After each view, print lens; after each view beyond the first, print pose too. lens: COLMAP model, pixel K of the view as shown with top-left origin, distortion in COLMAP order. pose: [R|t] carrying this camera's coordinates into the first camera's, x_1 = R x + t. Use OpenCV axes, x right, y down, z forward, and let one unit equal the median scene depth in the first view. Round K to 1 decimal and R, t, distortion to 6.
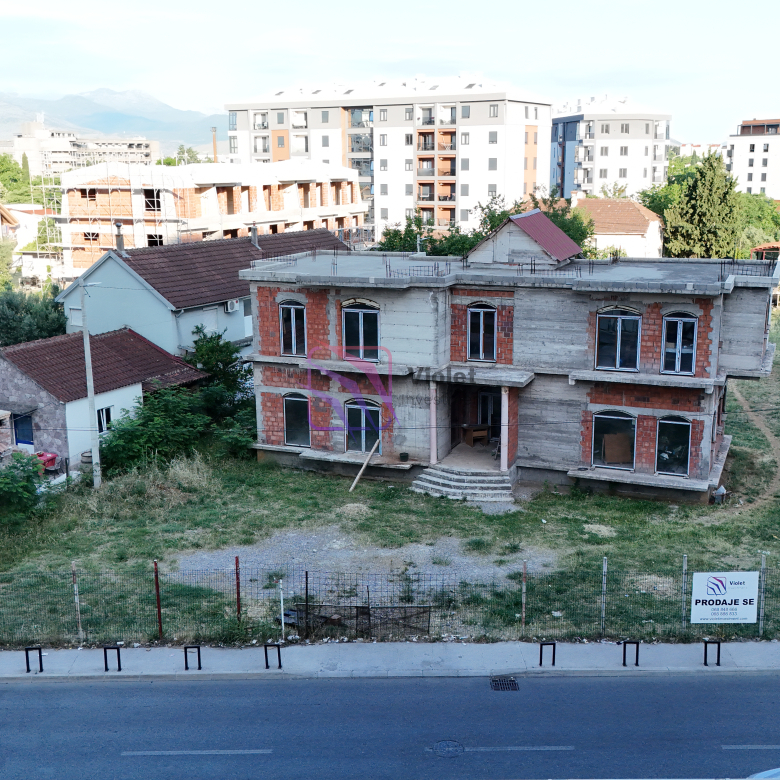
lens RADIAL K [[1013.7, 0, 390.0], [0, 1013.7, 390.0], [0, 0, 1]] dist [0.192723, -0.525234]
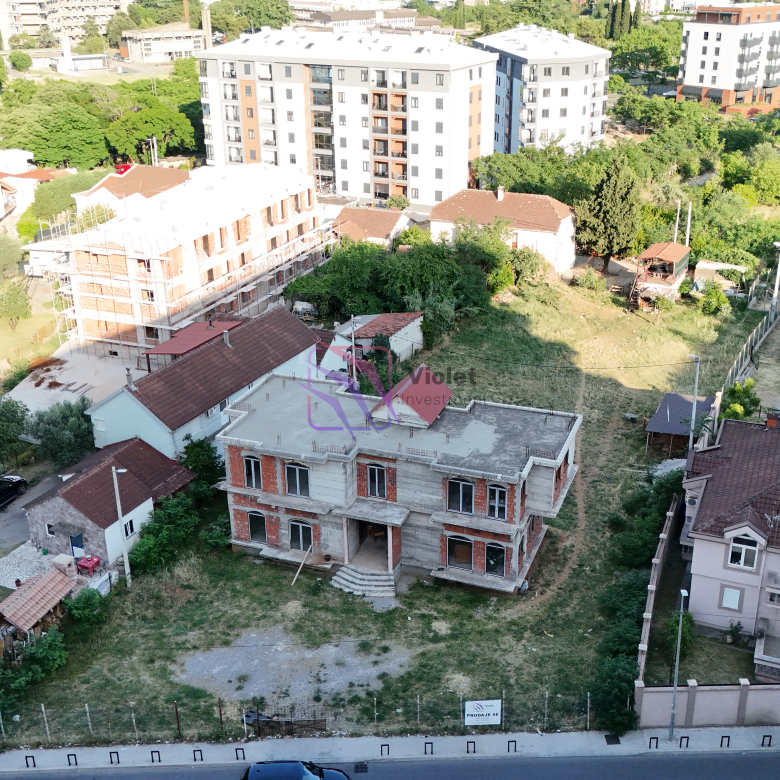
lens RADIAL K [[1013.7, 0, 390.0], [0, 1013.7, 390.0], [0, 0, 1]] dist [0.192723, -0.525234]
pose [[0.999846, -0.011369, 0.013368, 0.090807], [0.008677, 0.982414, 0.186514, -0.472264], [-0.015253, -0.186369, 0.982361, -0.469968]]
